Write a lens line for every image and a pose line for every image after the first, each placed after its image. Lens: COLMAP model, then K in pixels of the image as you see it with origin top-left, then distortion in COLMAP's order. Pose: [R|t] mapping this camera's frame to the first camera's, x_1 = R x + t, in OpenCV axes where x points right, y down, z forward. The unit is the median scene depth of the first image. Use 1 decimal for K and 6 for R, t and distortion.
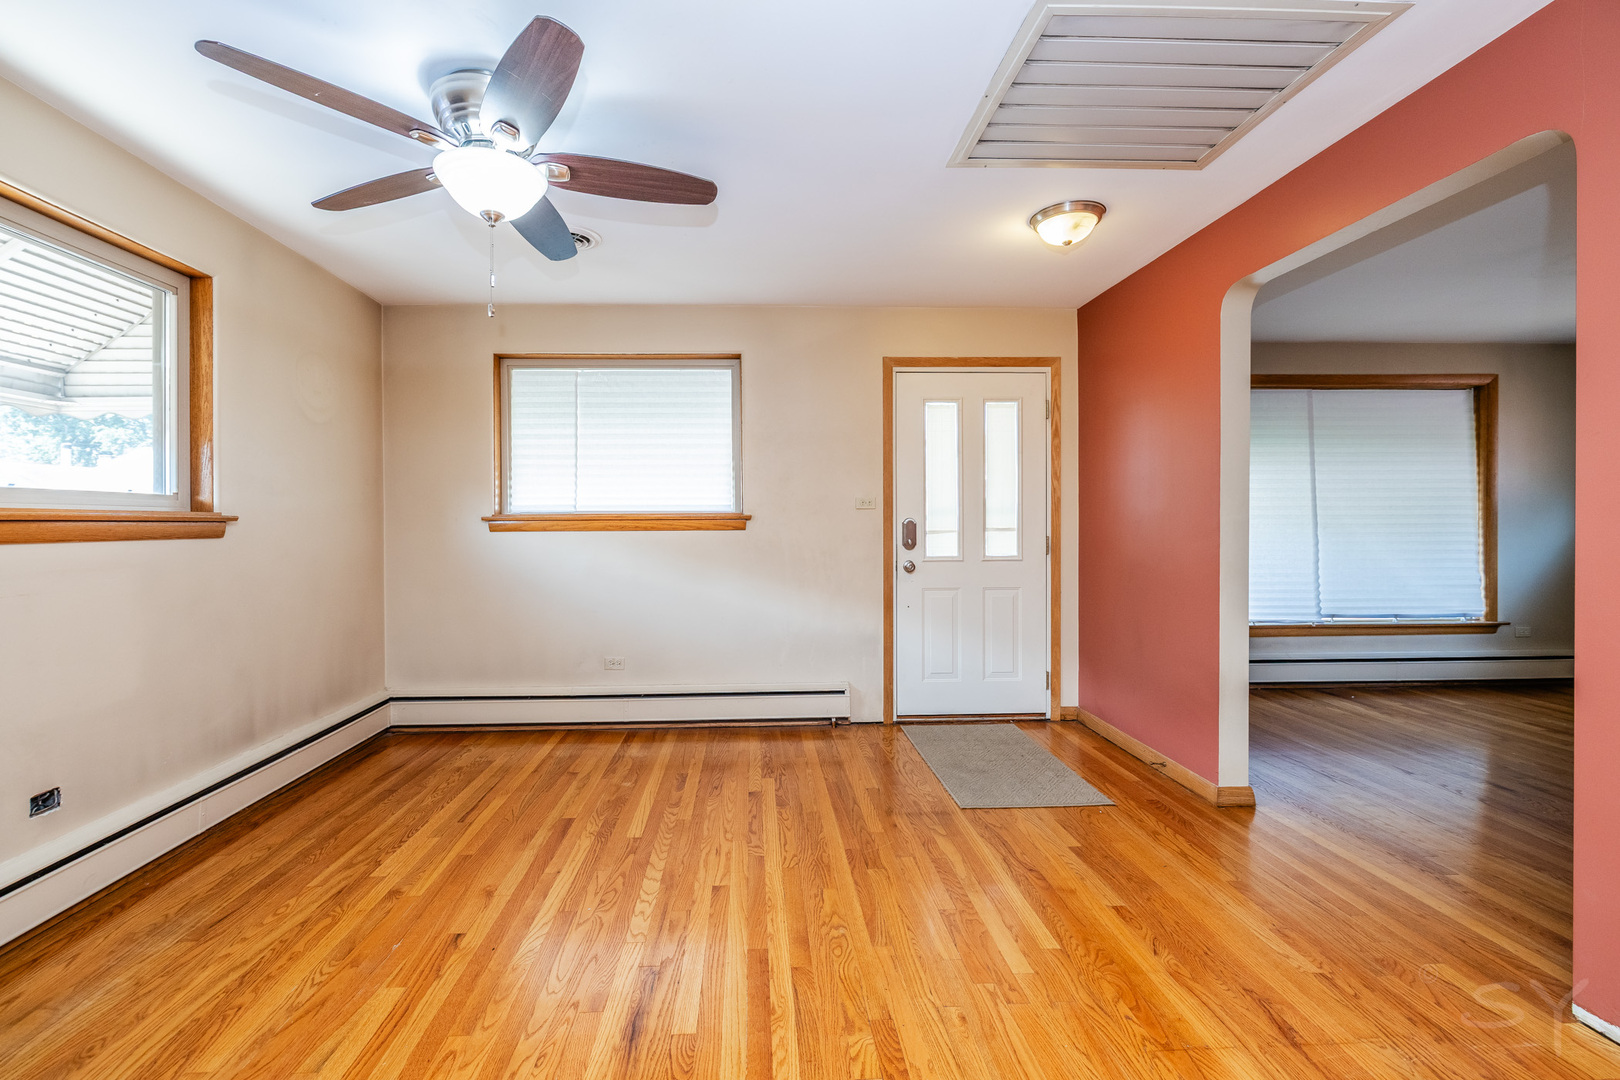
lens RADIAL K [[688.7, 0, 788.6], [0, 688.7, 528.4], [0, 0, 1]] dist [0.001665, 0.000348]
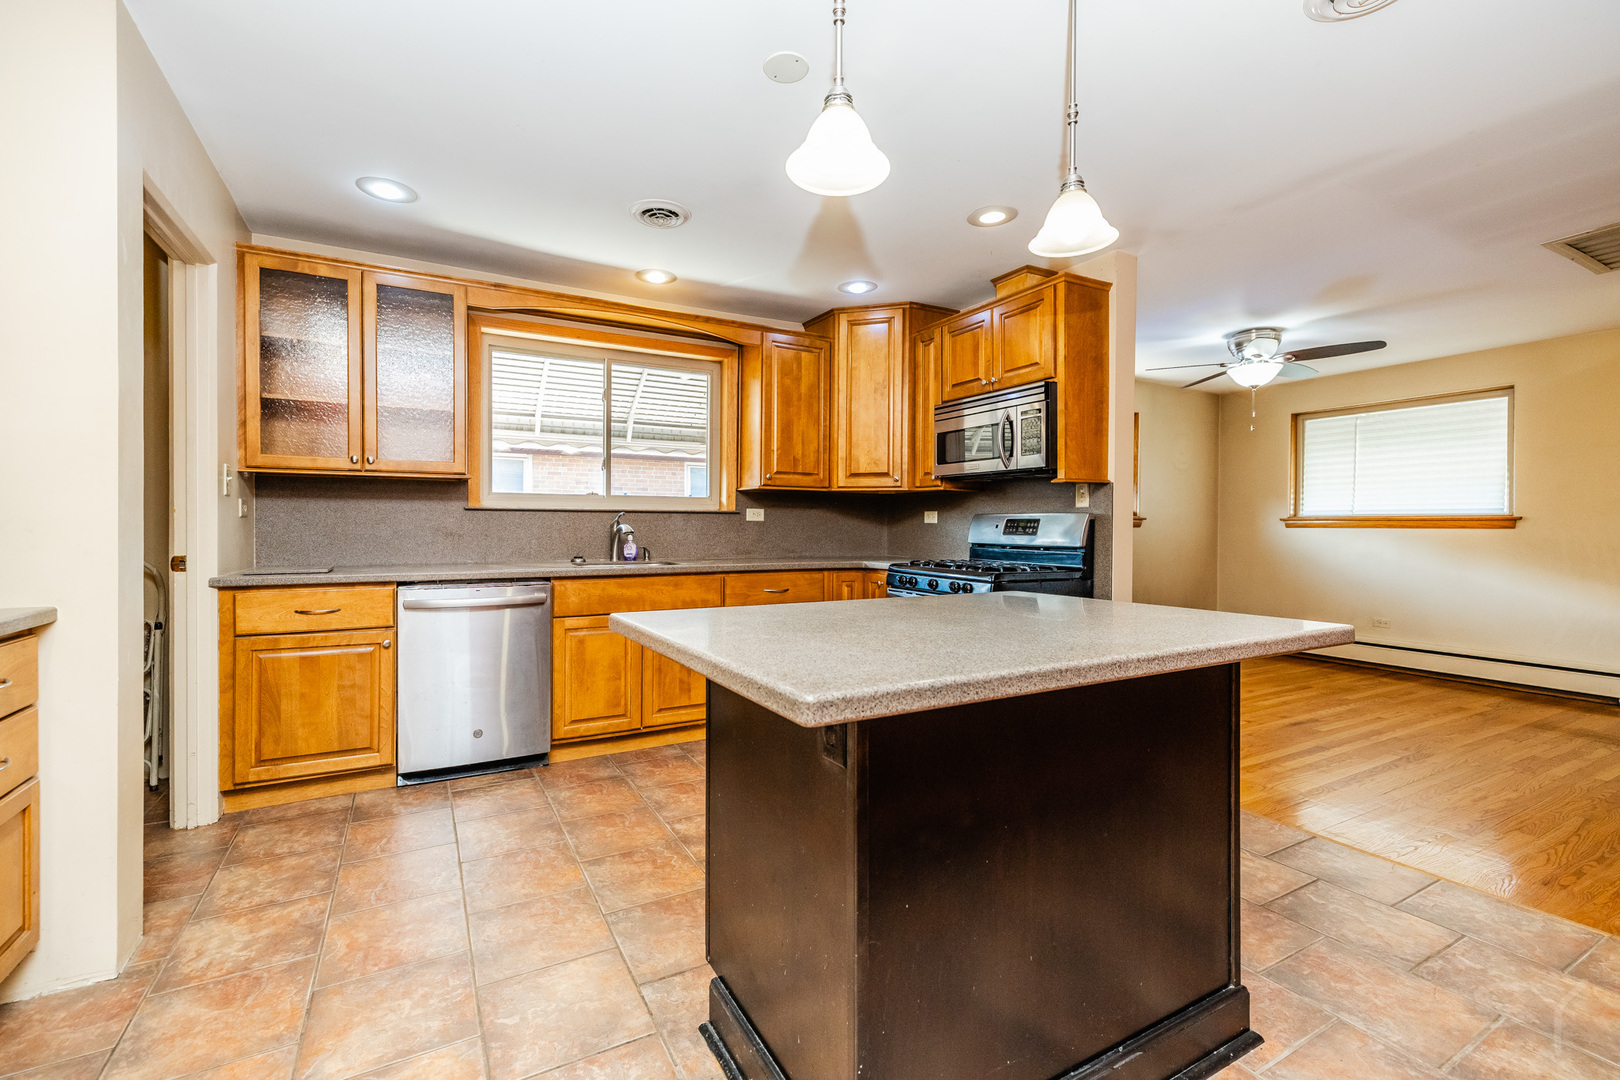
lens RADIAL K [[688.7, 0, 780.2], [0, 688.7, 533.6], [0, 0, 1]] dist [0.001665, 0.000348]
pose [[0.423928, 0.018137, -0.905514, 0.497095], [-0.015447, 0.999799, 0.012794, 0.015794], [0.905564, 0.008564, 0.424123, -0.704879]]
